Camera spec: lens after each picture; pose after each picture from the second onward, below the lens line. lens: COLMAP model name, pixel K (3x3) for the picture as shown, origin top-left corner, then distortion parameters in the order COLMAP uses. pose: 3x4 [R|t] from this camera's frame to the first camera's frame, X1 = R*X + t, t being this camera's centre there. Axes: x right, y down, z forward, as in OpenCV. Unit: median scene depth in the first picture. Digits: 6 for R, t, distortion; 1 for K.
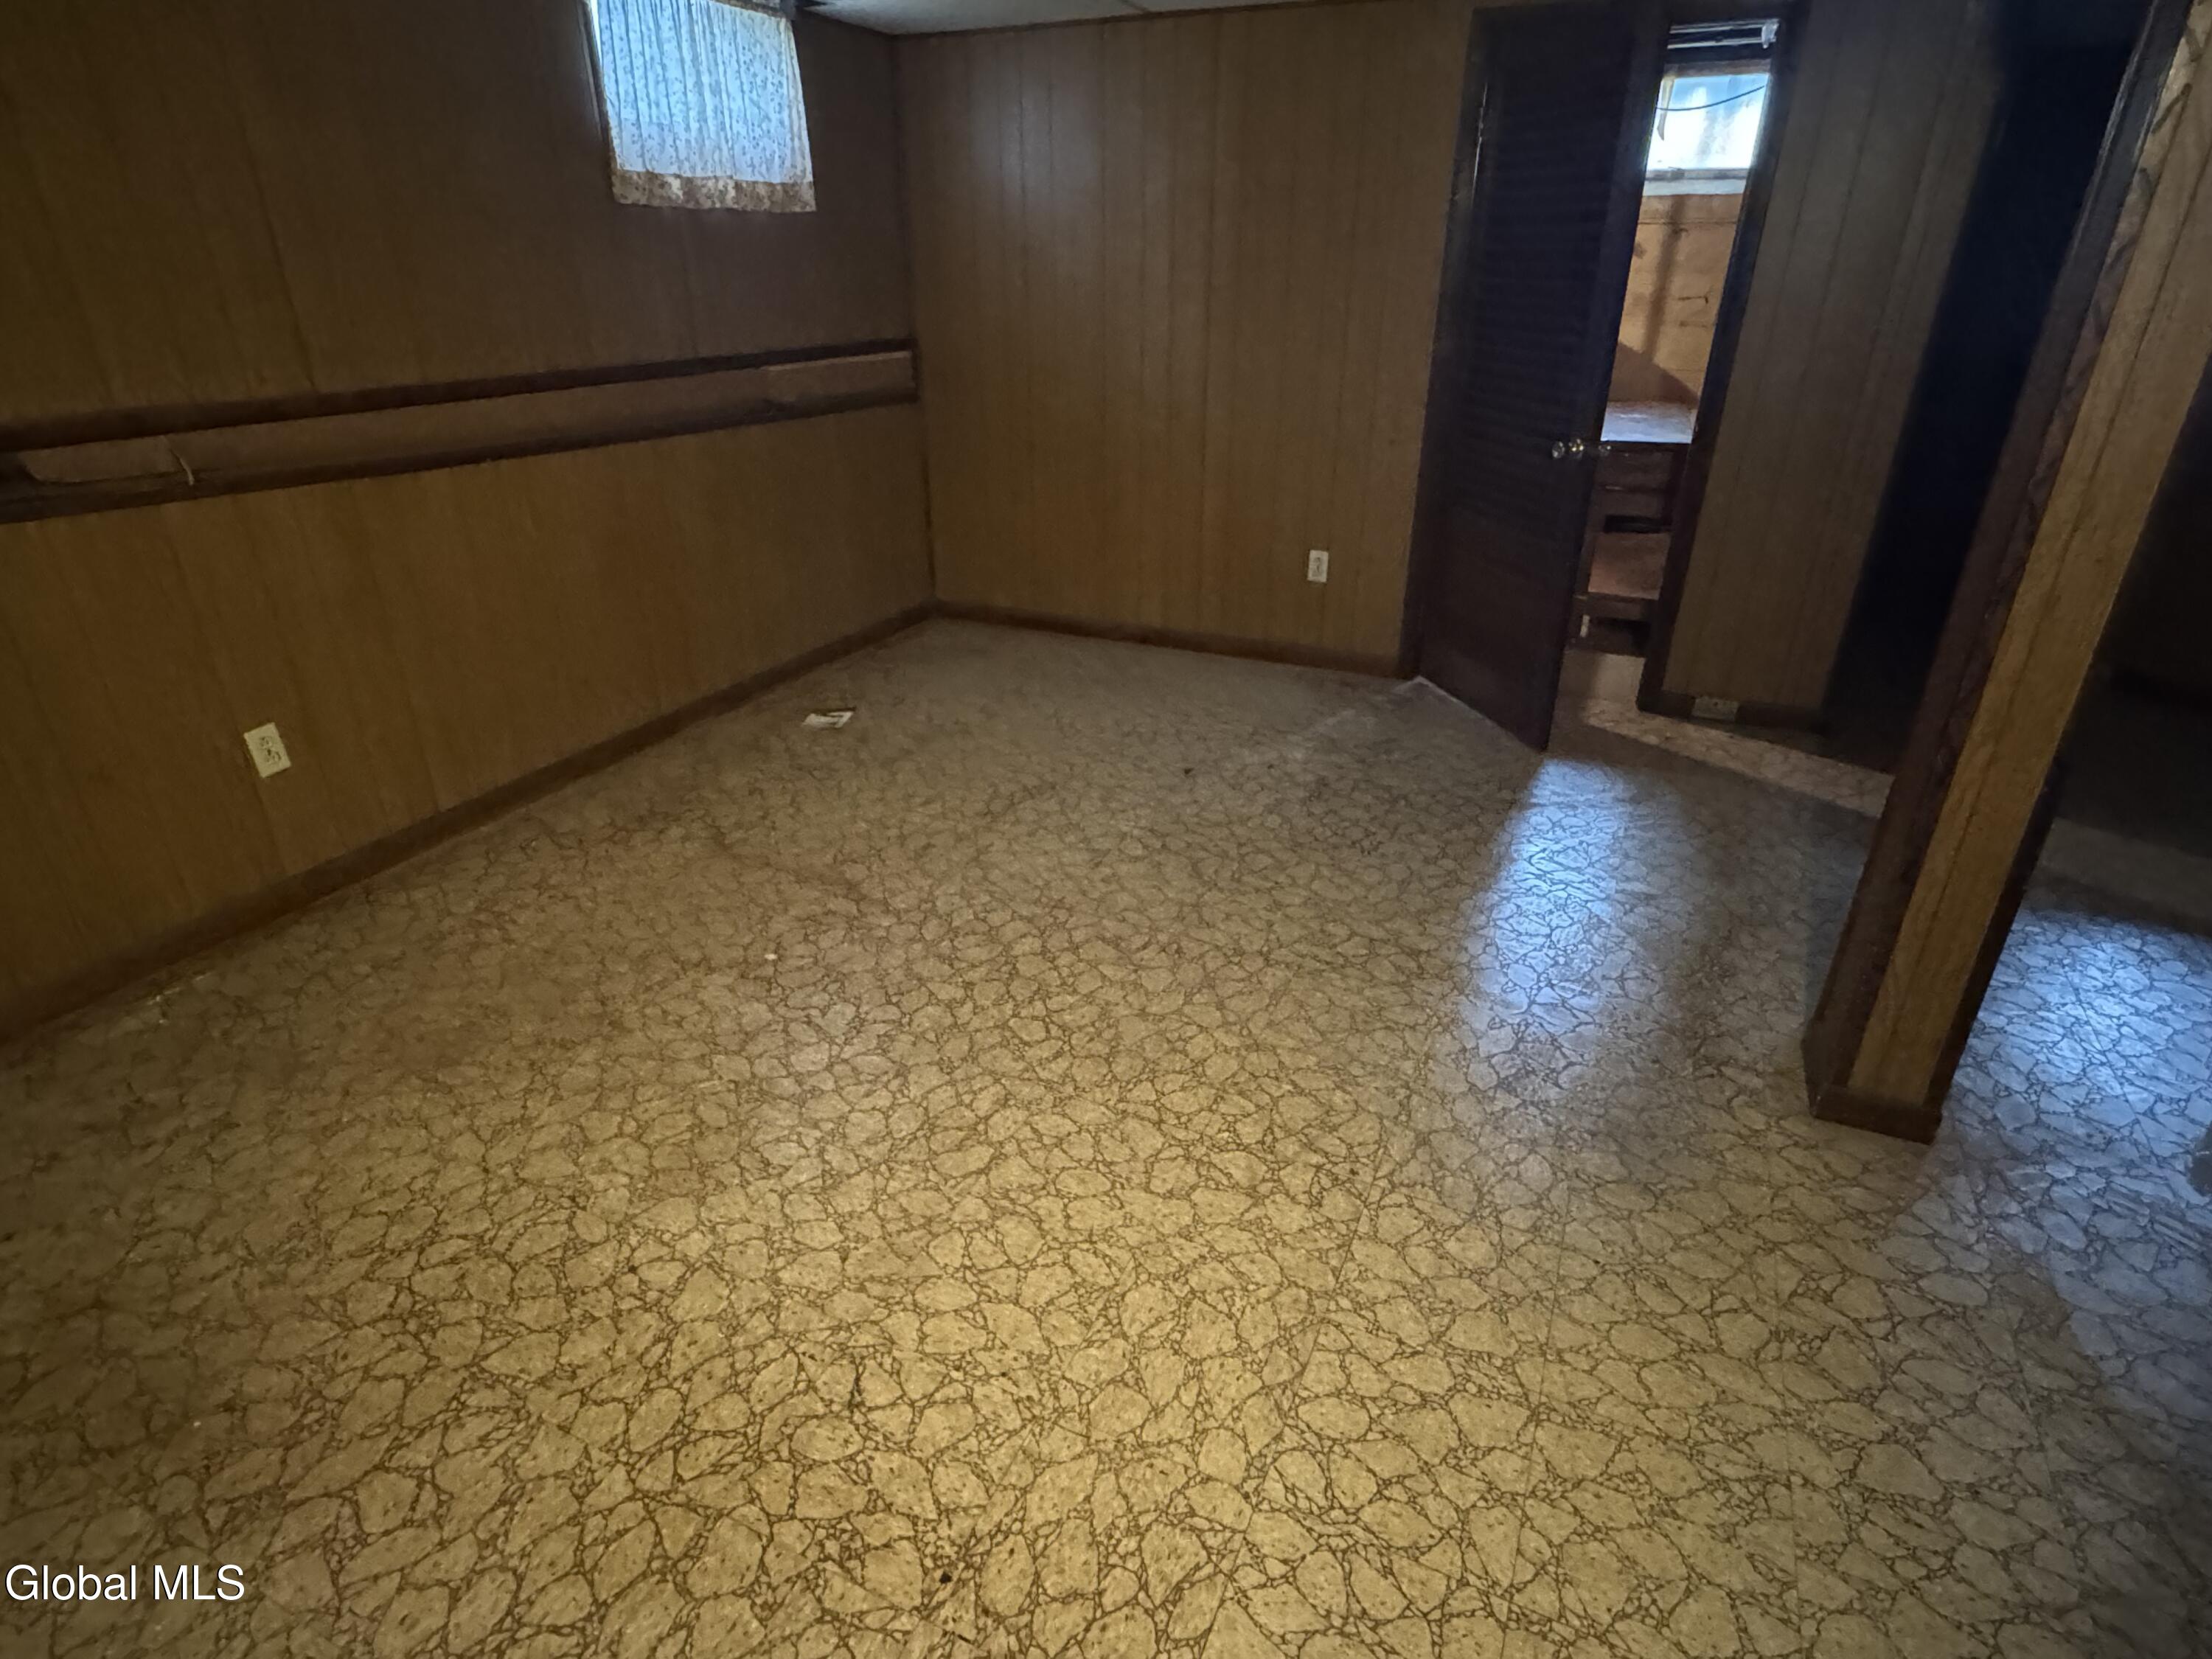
lens RADIAL K [[1158.5, 0, 1102.8], [0, 1158.5, 826.4], [0, 0, 1]] dist [-0.005181, 0.000202]
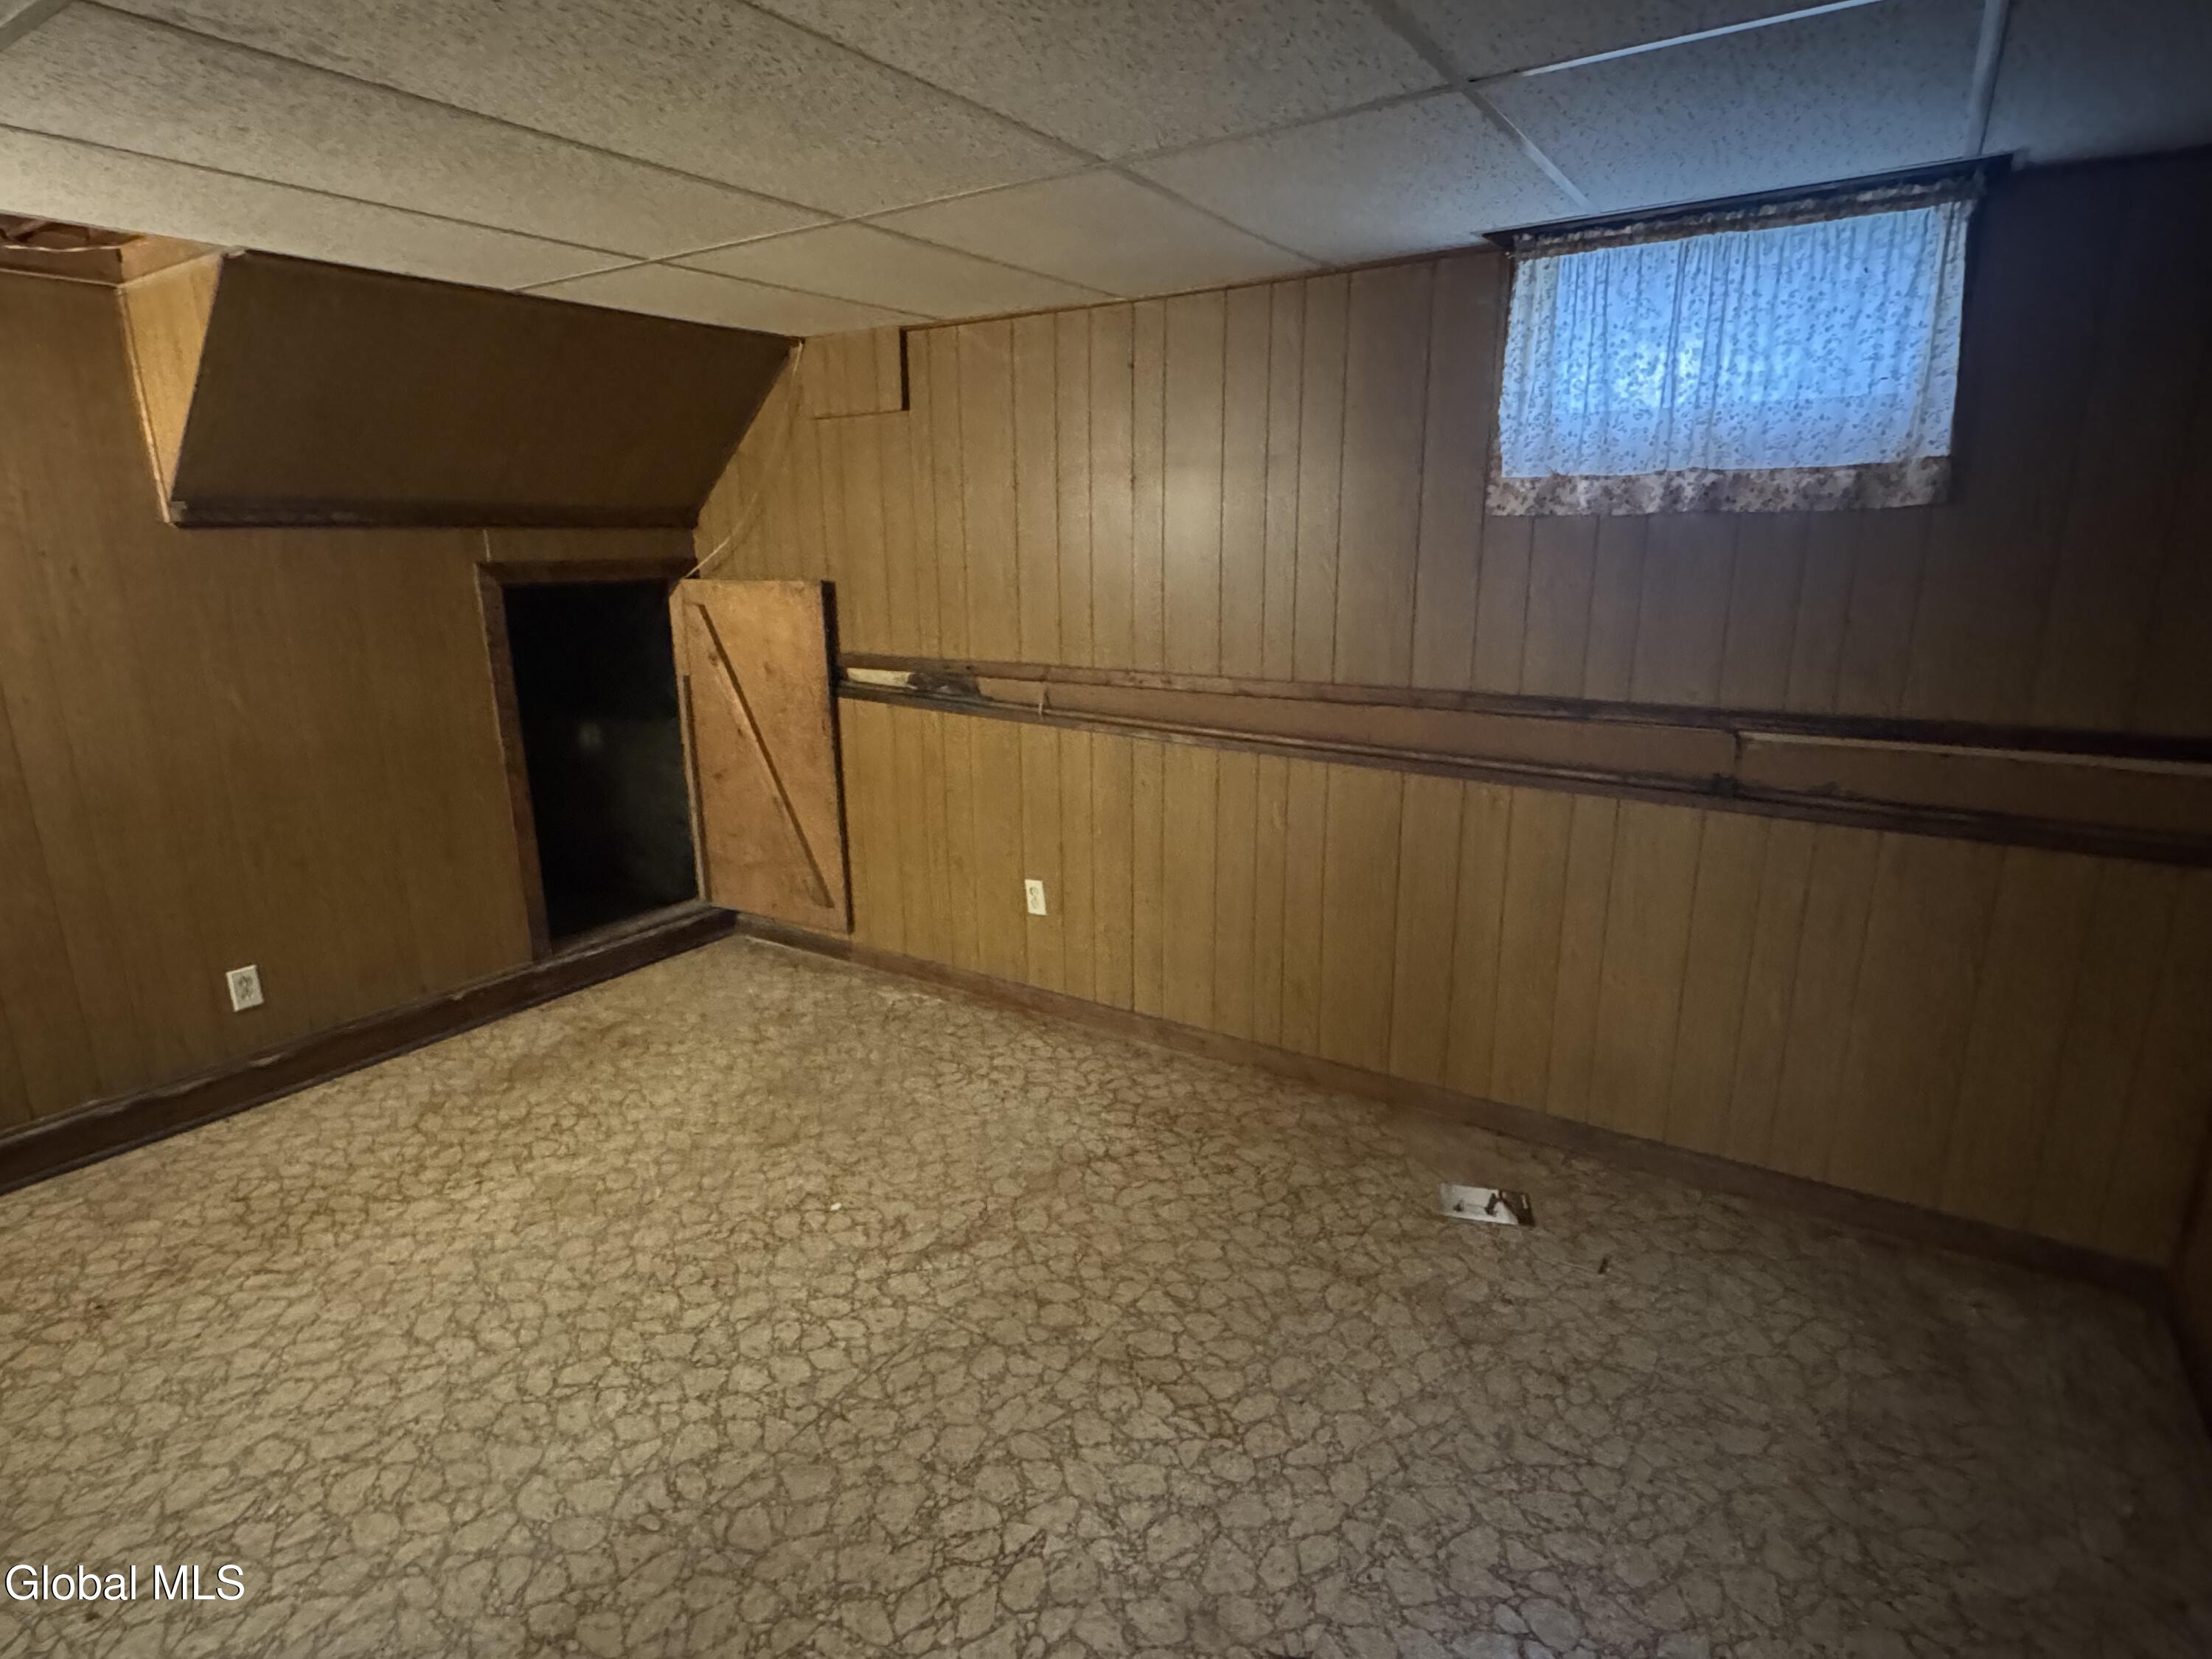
lens RADIAL K [[1158.5, 0, 1104.8], [0, 1158.5, 831.5], [0, 0, 1]] dist [-0.005181, 0.000202]
pose [[-0.142377, 0.248379, -0.958142, 0.613609], [-0.424992, 0.858894, 0.285804, -0.597069], [0.893930, 0.447894, -0.016728, 1.117381]]
